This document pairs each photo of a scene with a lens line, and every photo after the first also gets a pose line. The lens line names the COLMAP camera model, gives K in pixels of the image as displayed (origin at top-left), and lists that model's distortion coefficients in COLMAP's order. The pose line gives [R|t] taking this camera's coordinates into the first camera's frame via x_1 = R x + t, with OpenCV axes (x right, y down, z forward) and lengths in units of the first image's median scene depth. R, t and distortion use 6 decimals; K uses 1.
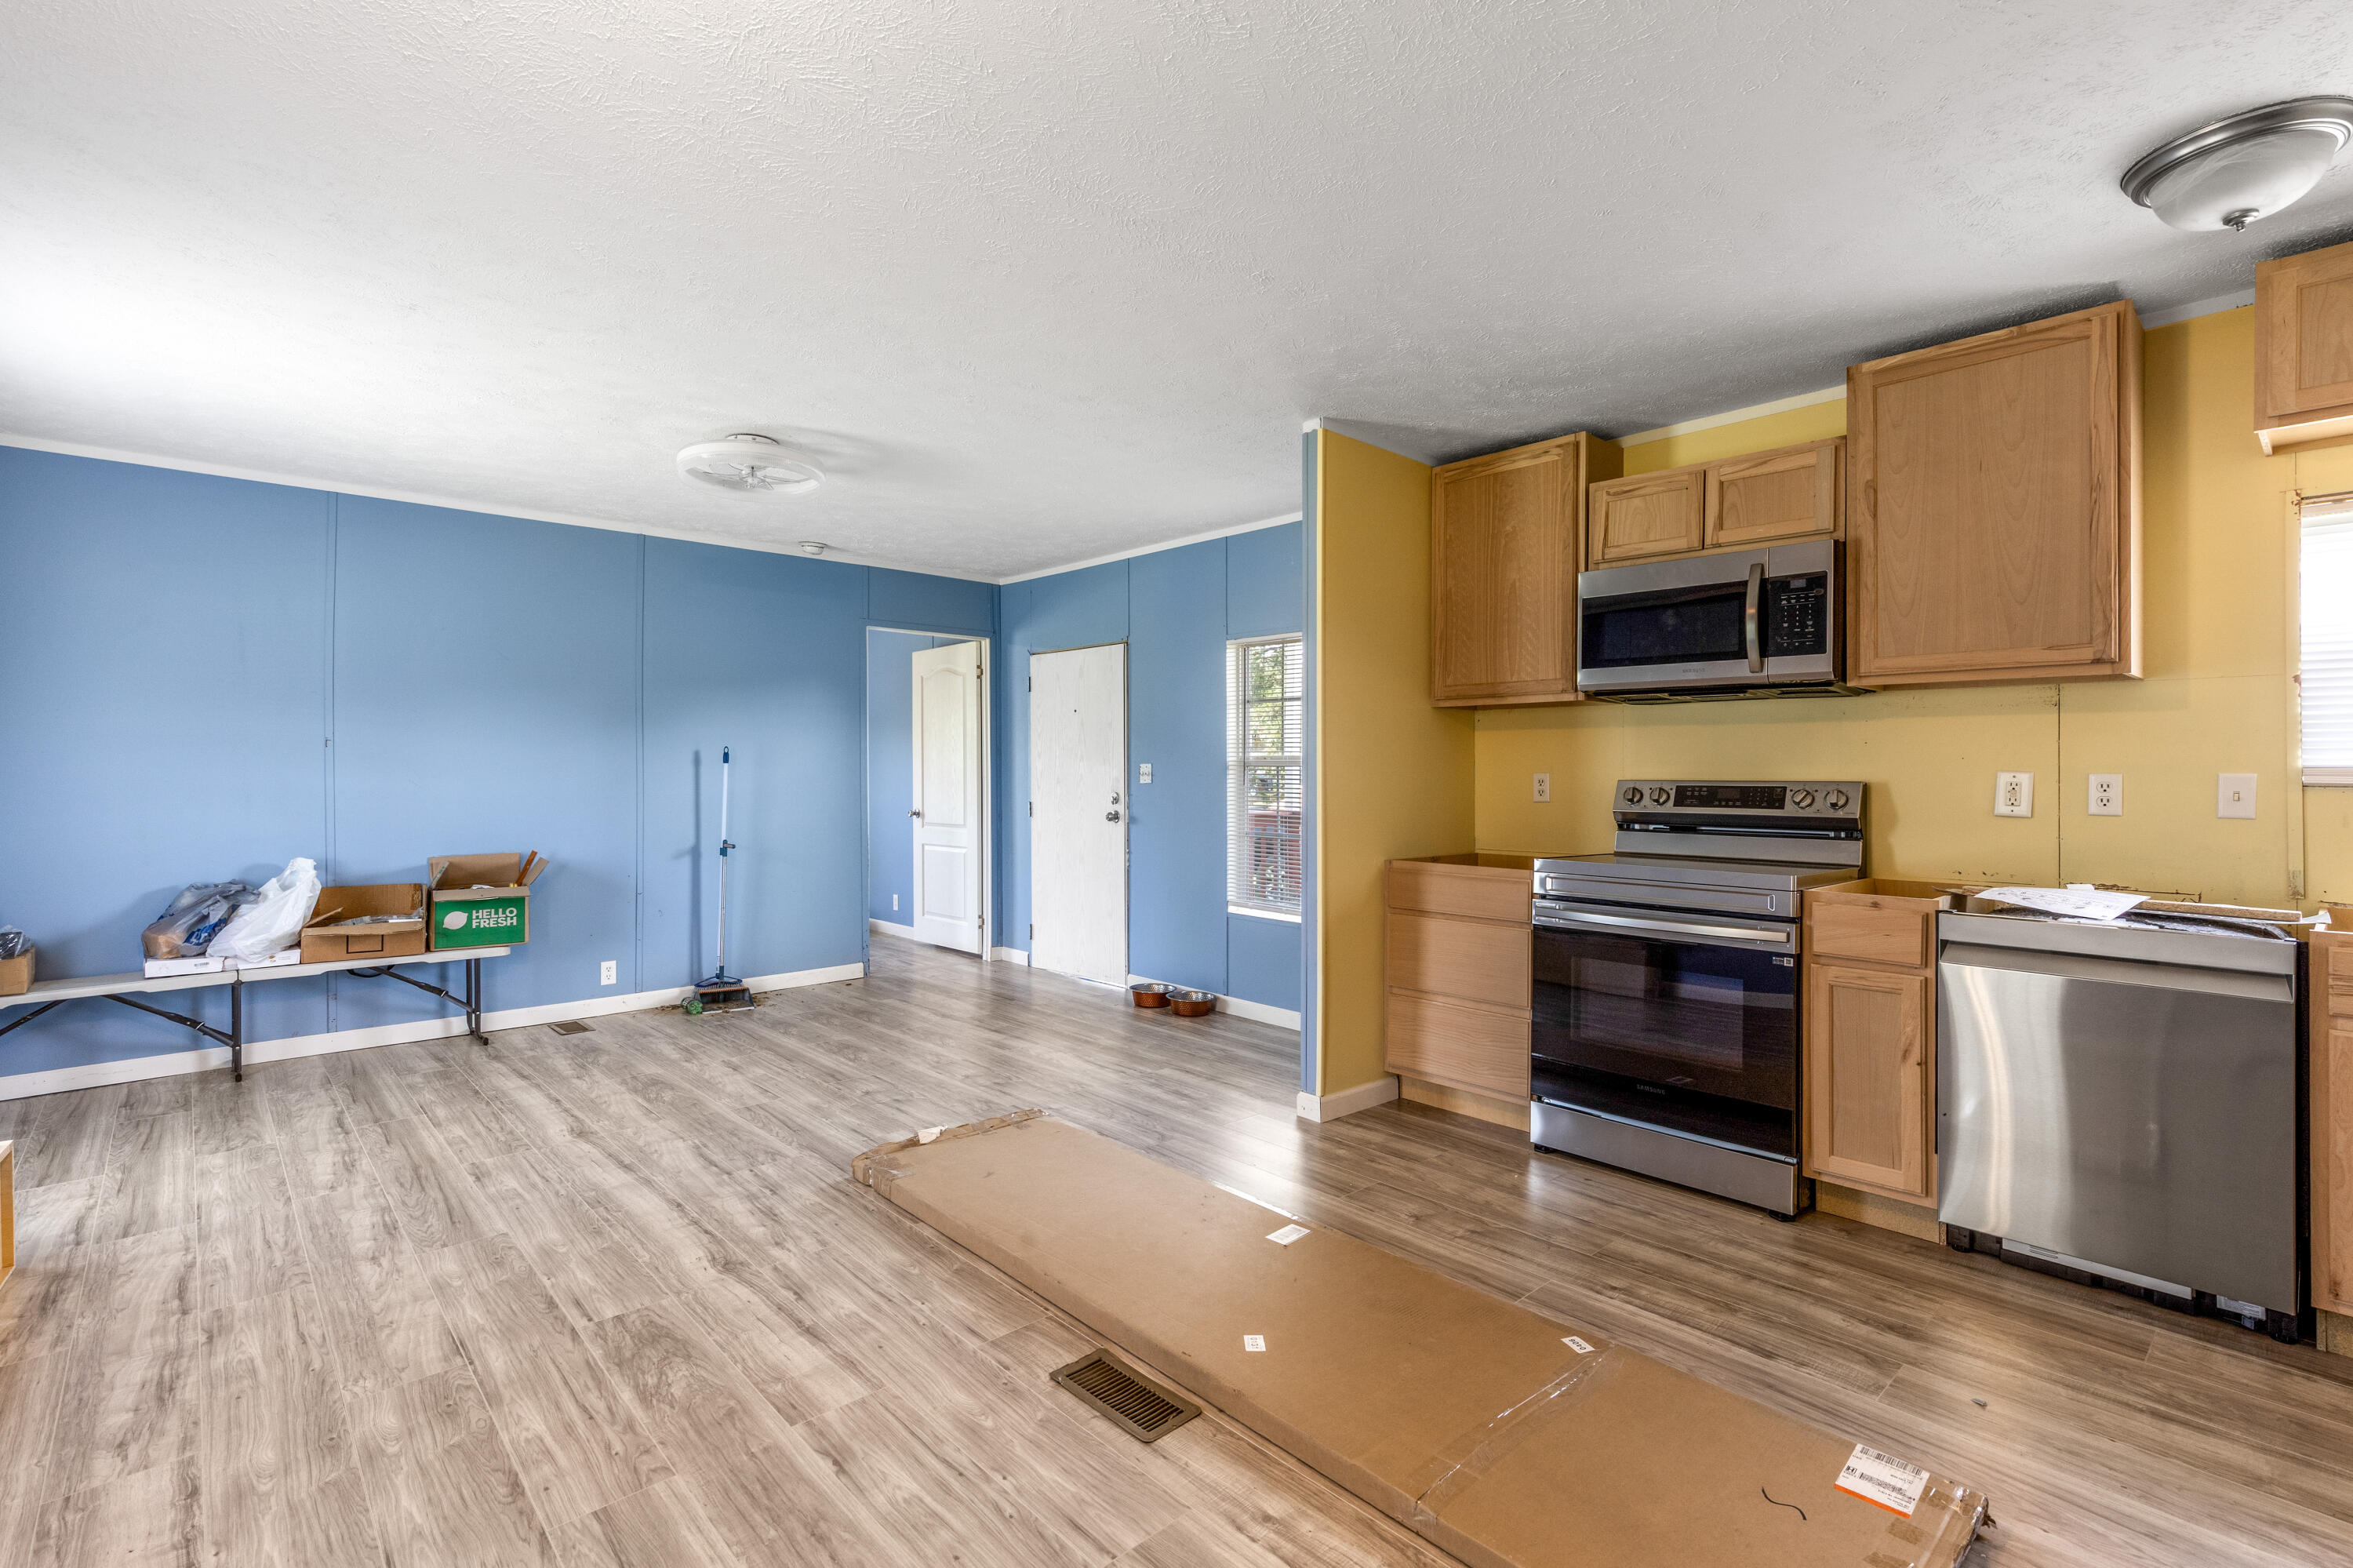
lens RADIAL K [[1073.0, 0, 1169.9], [0, 1073.0, 766.4], [0, 0, 1]] dist [0.003274, 0.000719]
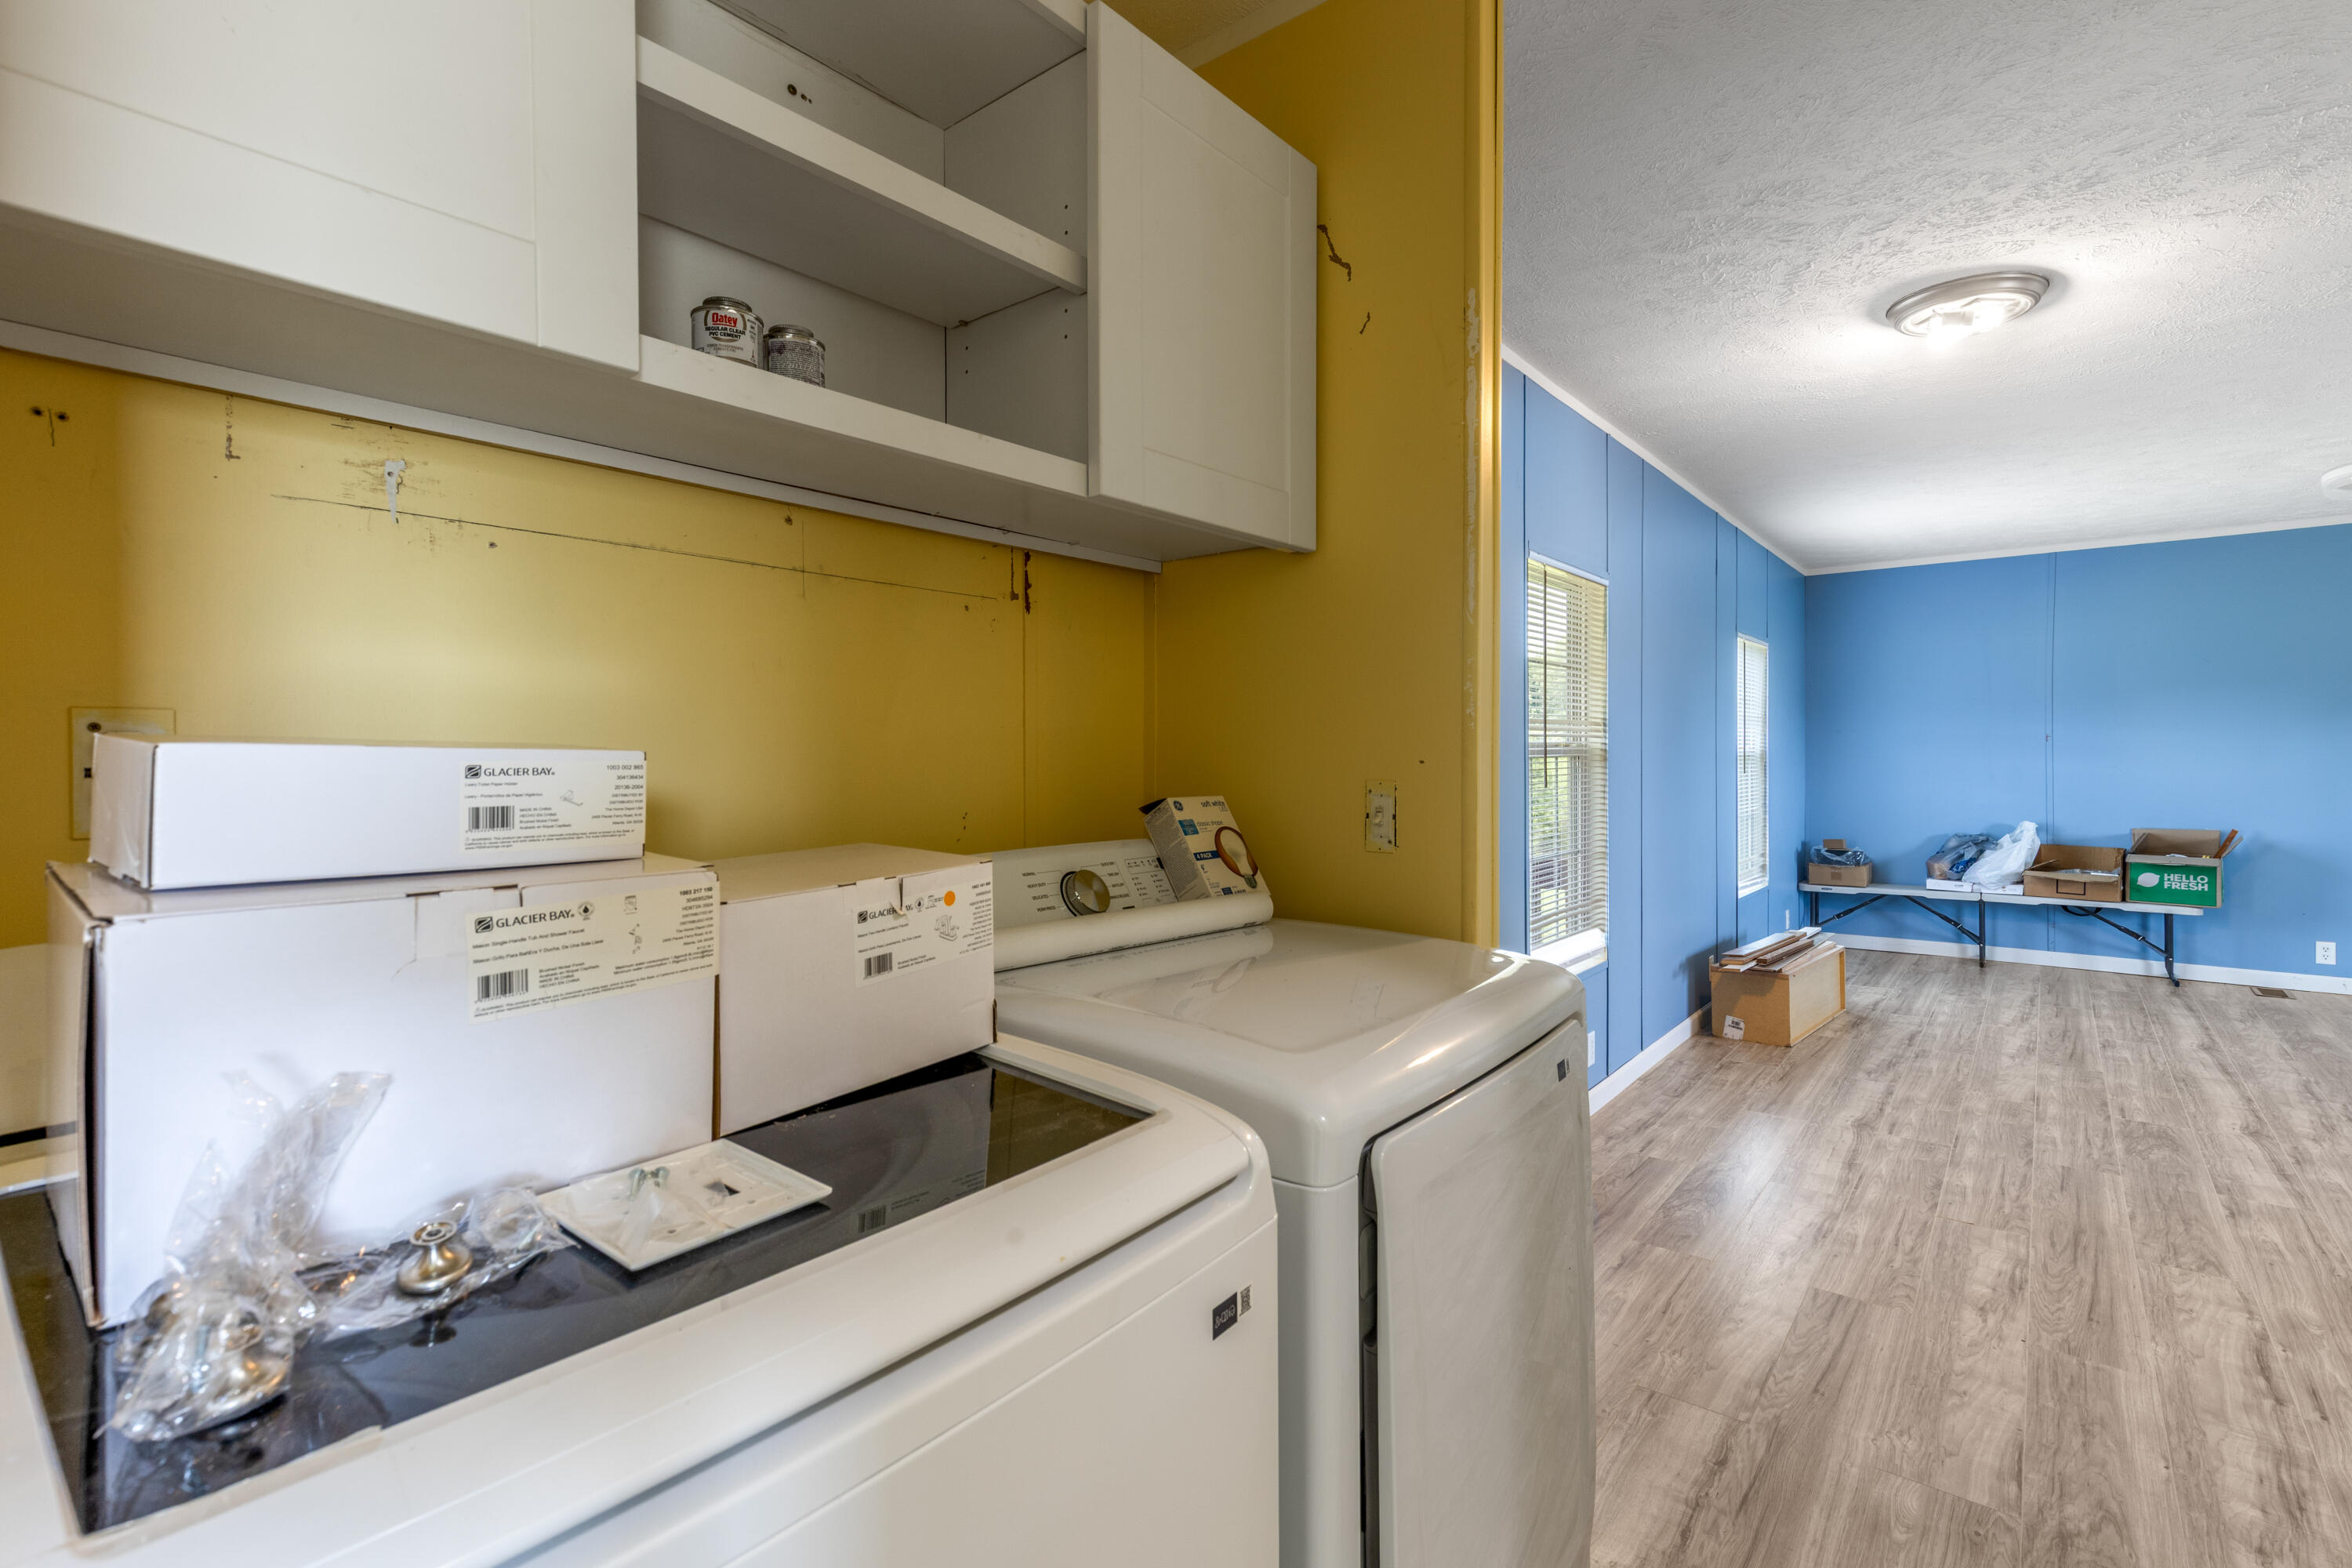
lens RADIAL K [[1072.6, 0, 1169.4], [0, 1072.6, 766.4], [0, 0, 1]] dist [0.003274, 0.000719]
pose [[0.141592, 0.007493, -0.989897, 0.490908], [0.007641, 0.999933, 0.008662, -0.007681], [0.989896, -0.008790, 0.141525, -0.353067]]
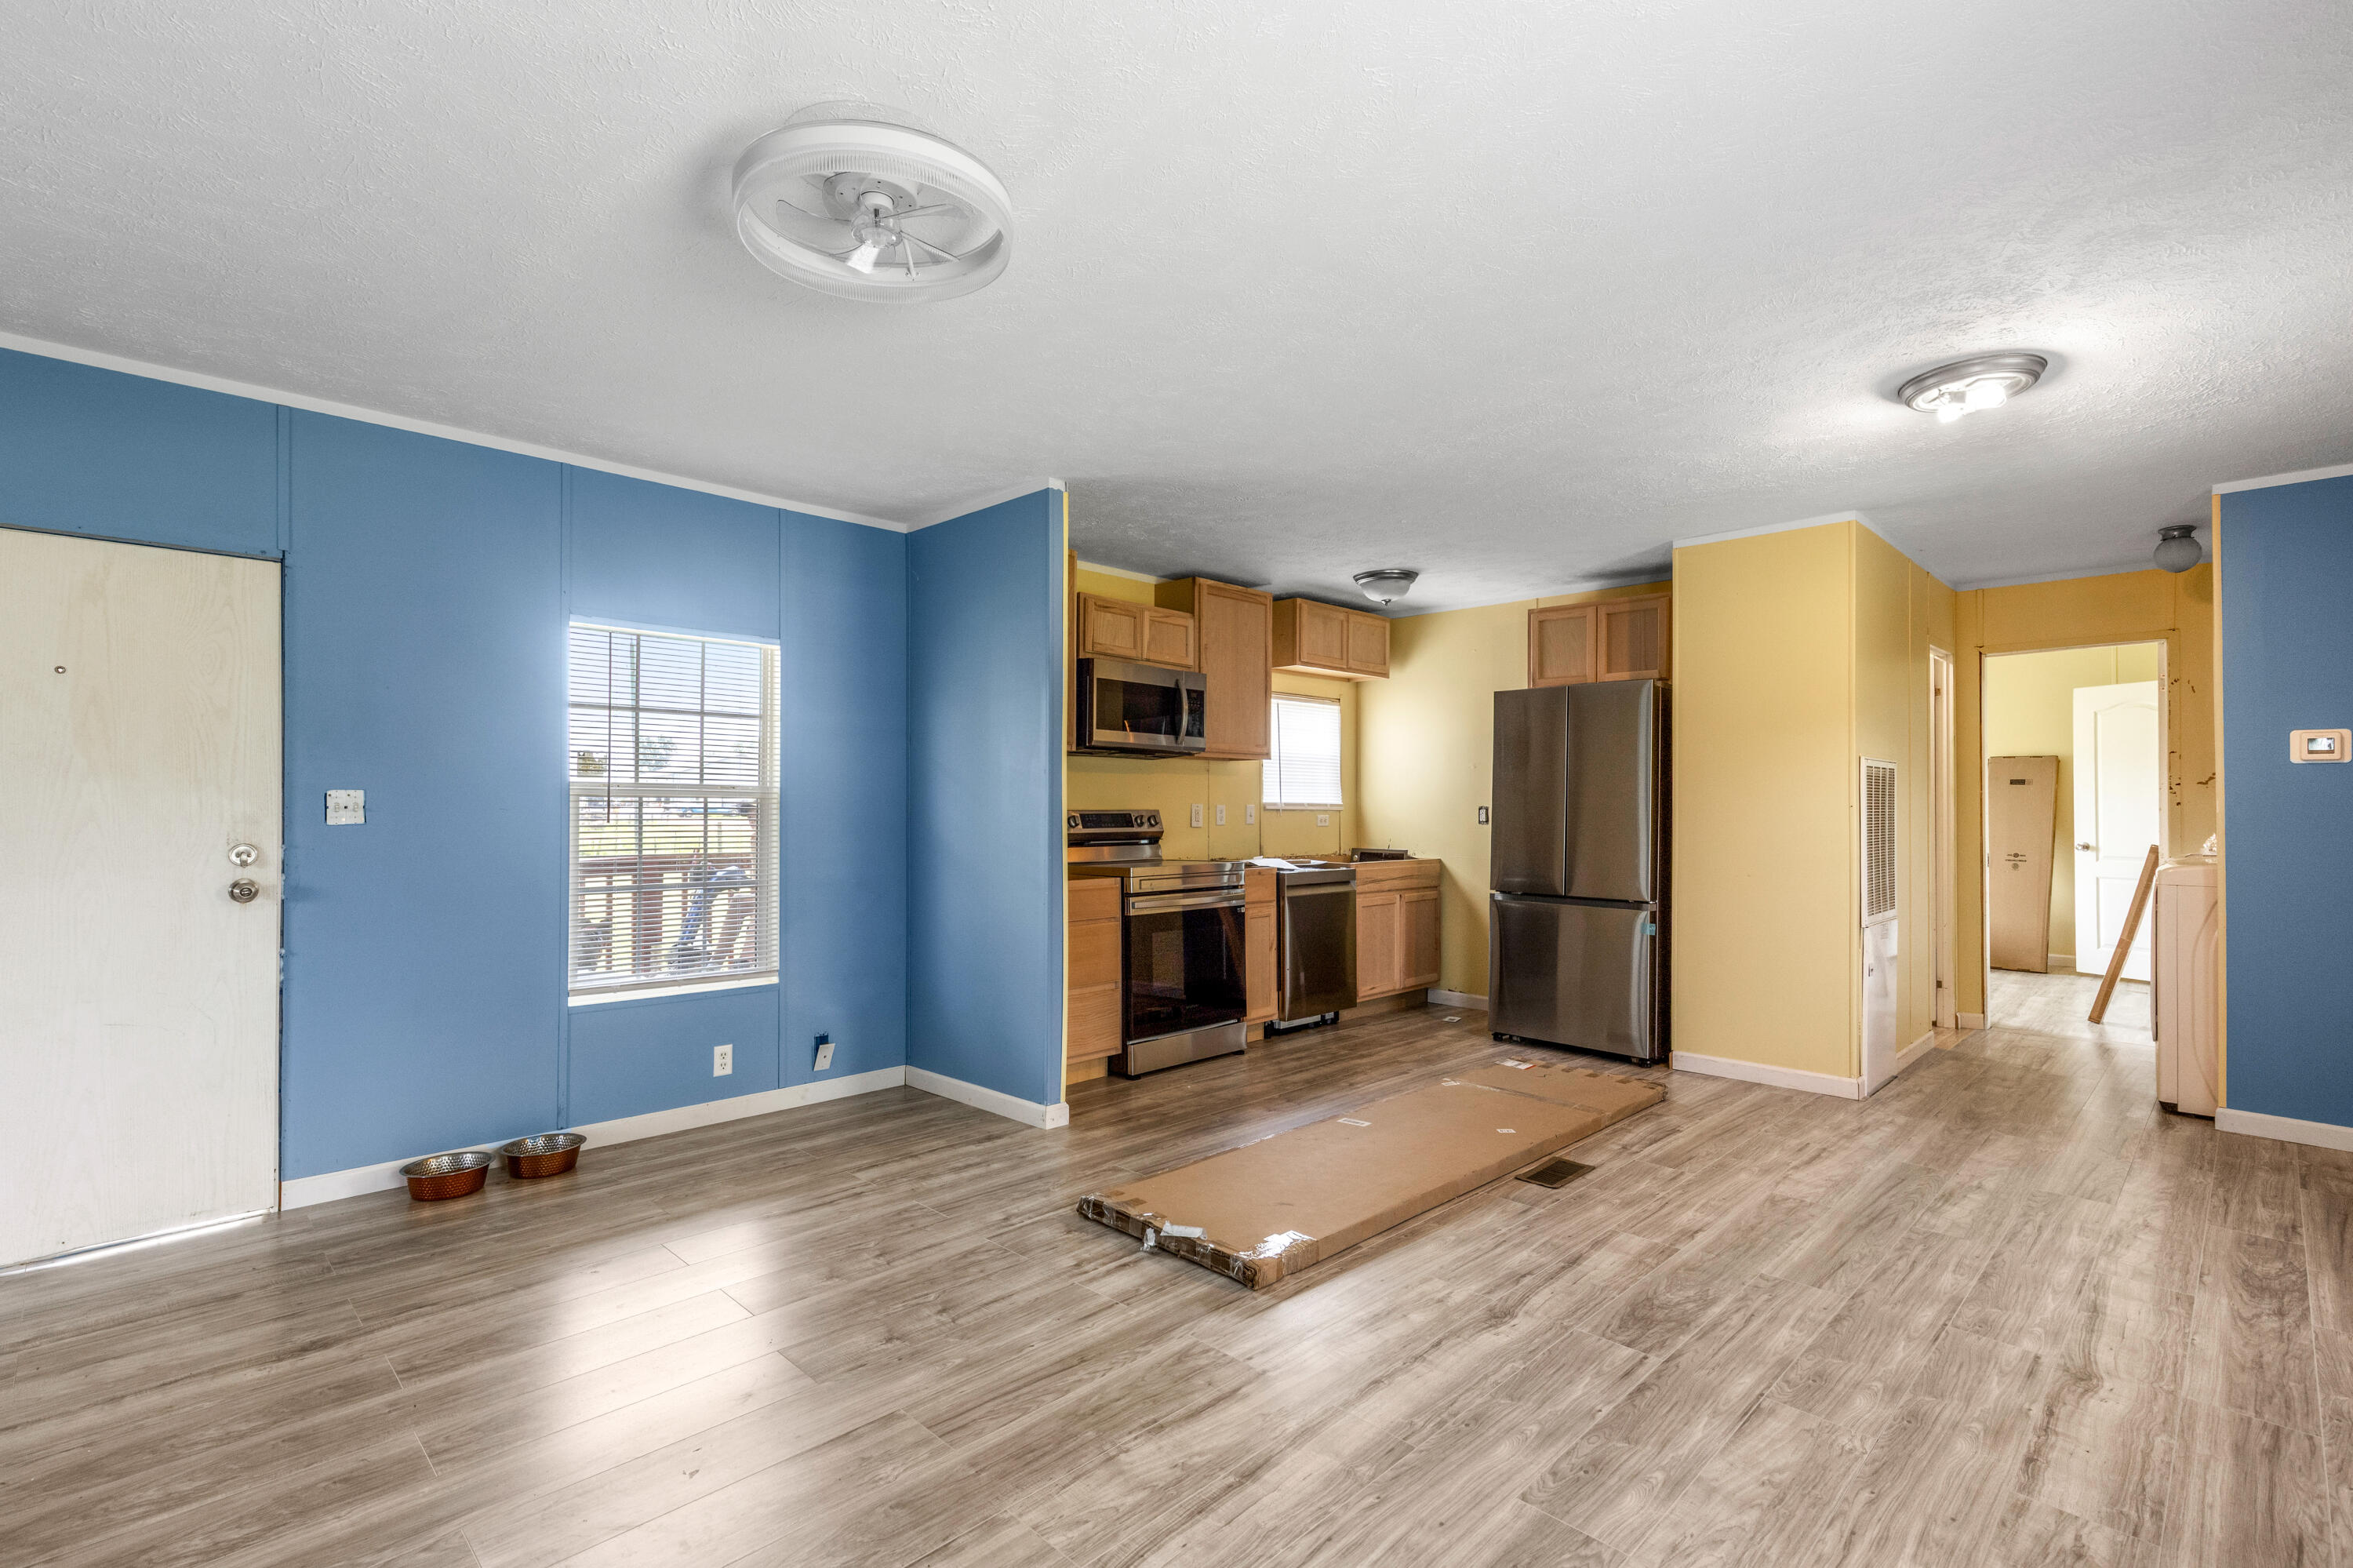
lens RADIAL K [[1084.1, 0, 1169.6], [0, 1084.1, 791.9], [0, 0, 1]] dist [0.003930, -0.000224]
pose [[-0.037970, 0.009317, 0.999235, -0.949712], [-0.005897, 0.999937, -0.009548, 0.002308], [-0.999261, -0.006255, -0.037912, 0.918750]]
